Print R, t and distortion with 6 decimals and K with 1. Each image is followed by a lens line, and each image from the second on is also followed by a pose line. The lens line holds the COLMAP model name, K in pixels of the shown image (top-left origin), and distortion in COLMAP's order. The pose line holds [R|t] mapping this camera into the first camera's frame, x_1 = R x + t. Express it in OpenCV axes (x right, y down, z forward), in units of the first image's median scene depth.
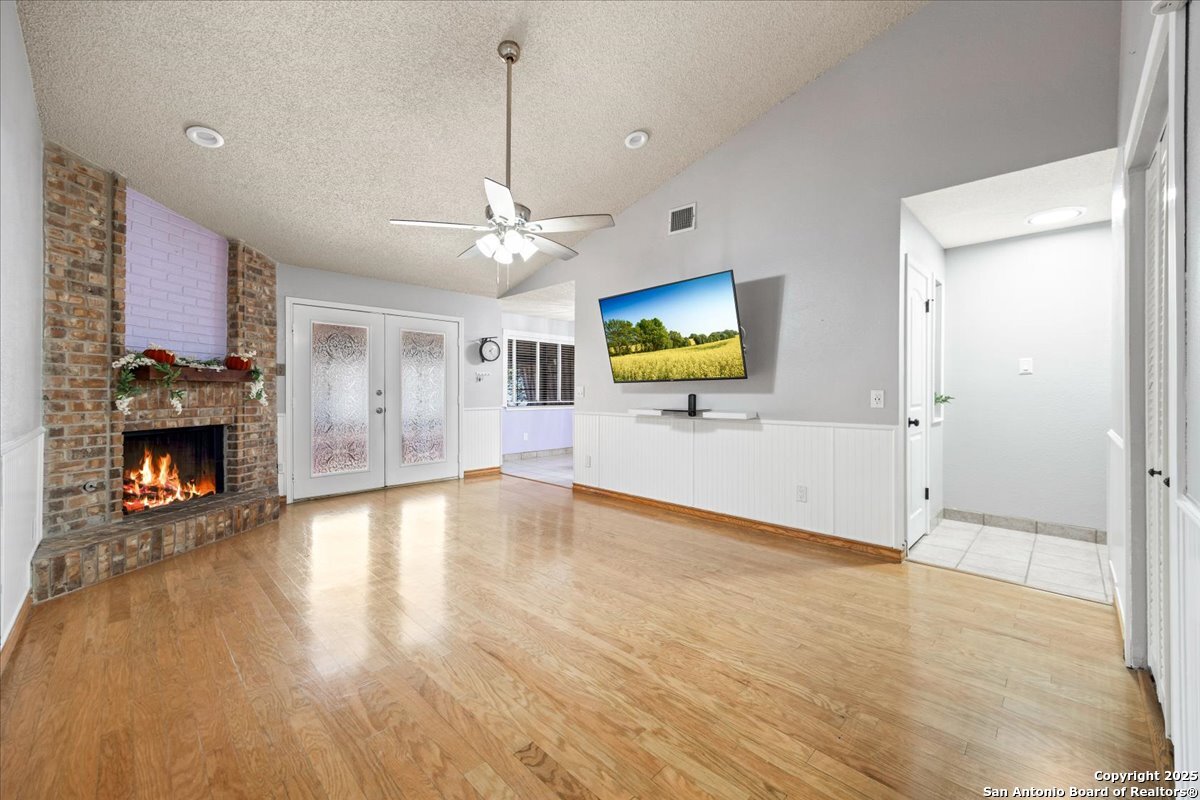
lens RADIAL K [[476.1, 0, 603.4], [0, 476.1, 391.3], [0, 0, 1]] dist [0.003126, 0.000165]
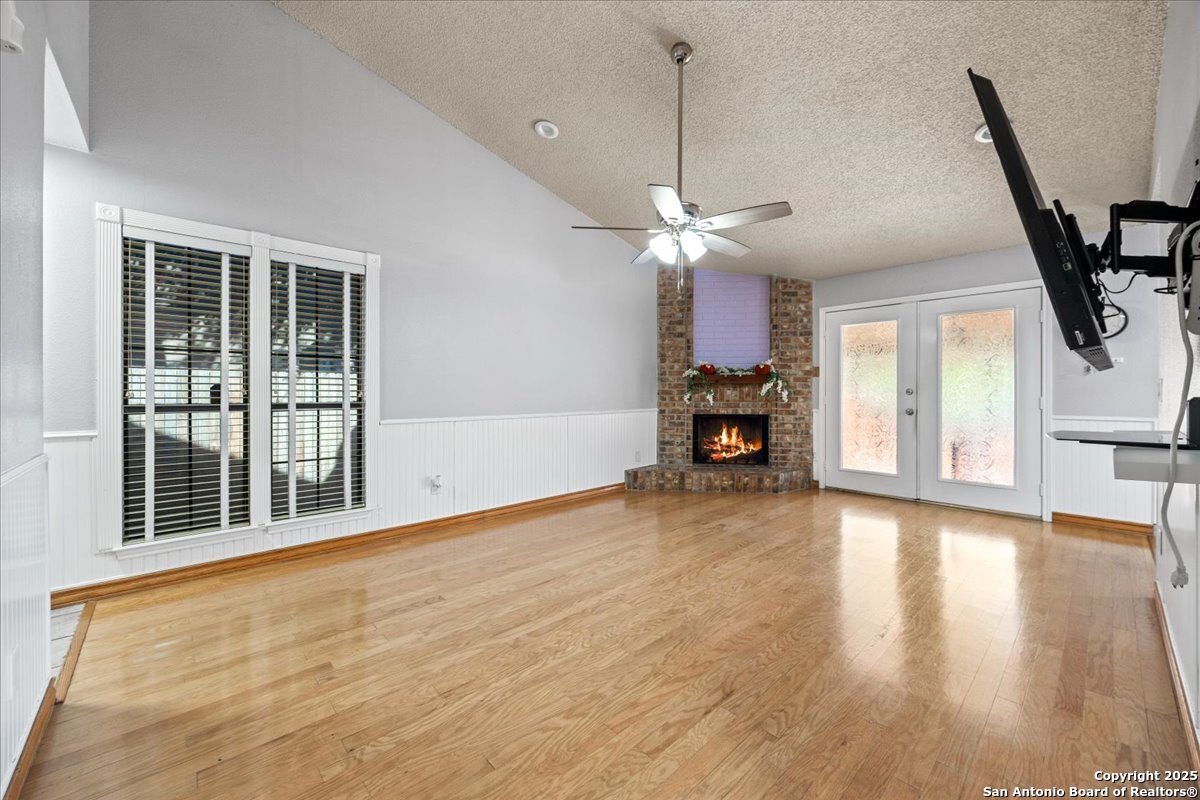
lens RADIAL K [[461.6, 0, 604.2], [0, 461.6, 392.6], [0, 0, 1]] dist [0.000826, 0.000107]
pose [[-0.036148, 0.006089, -0.999328, 0.706350], [0.001526, 0.999981, 0.006037, -0.002973], [0.999345, -0.001306, -0.036156, 0.786149]]
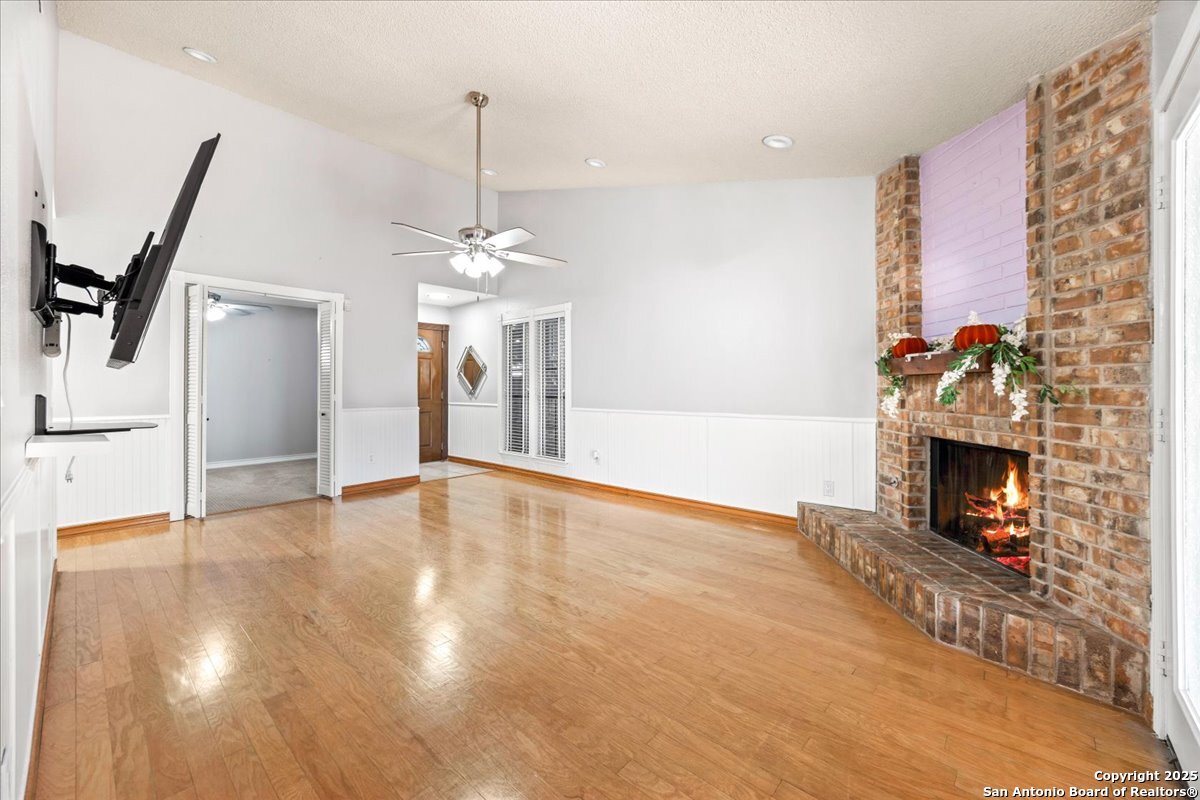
lens RADIAL K [[467.2, 0, 617.5], [0, 467.2, 387.0], [0, 0, 1]] dist [0.001290, -0.000207]
pose [[-0.996714, 0.002038, -0.080974, -0.402762], [0.002283, 0.999993, -0.002937, -0.002461], [0.080967, -0.003112, -0.996712, 1.953608]]
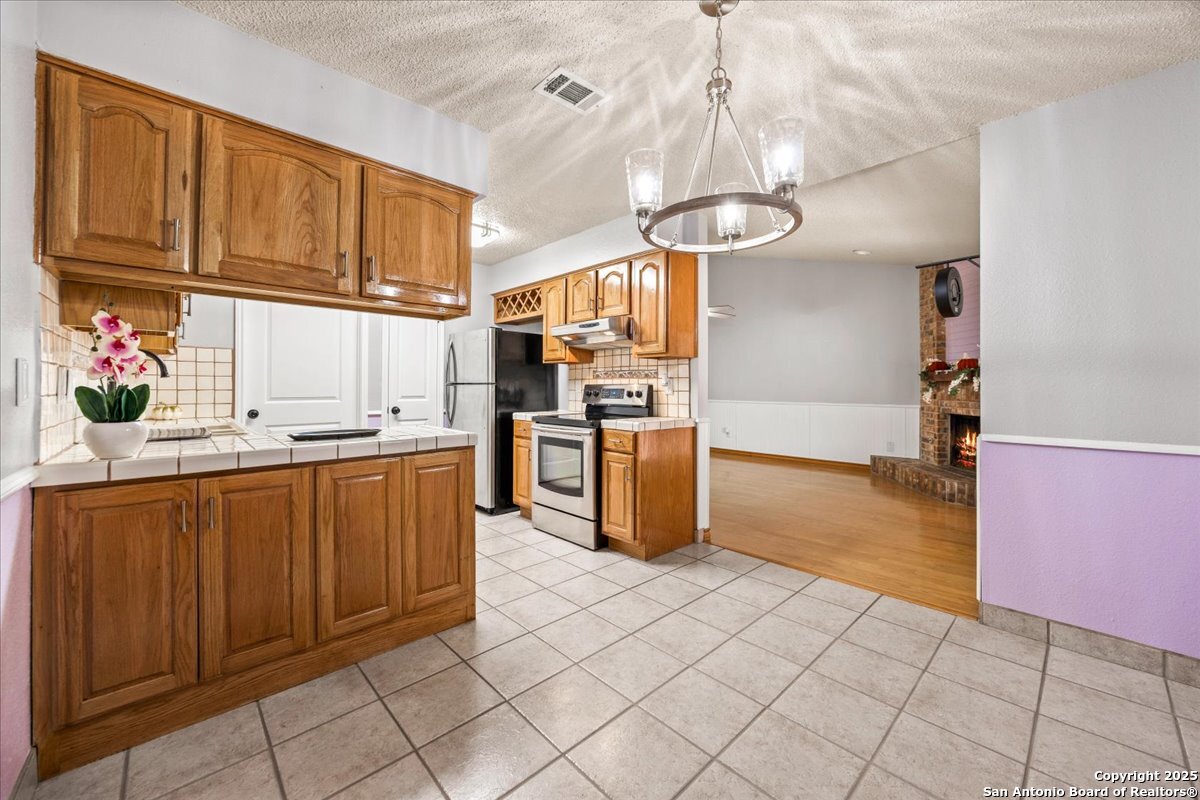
lens RADIAL K [[462.3, 0, 610.2], [0, 462.3, 385.1], [0, 0, 1]] dist [-0.000409, -0.000065]
pose [[-0.999893, 0.000040, 0.014619, 0.129804], [0.000001, 0.999996, -0.002671, -0.007558], [-0.014619, -0.002670, -0.999890, 2.798628]]
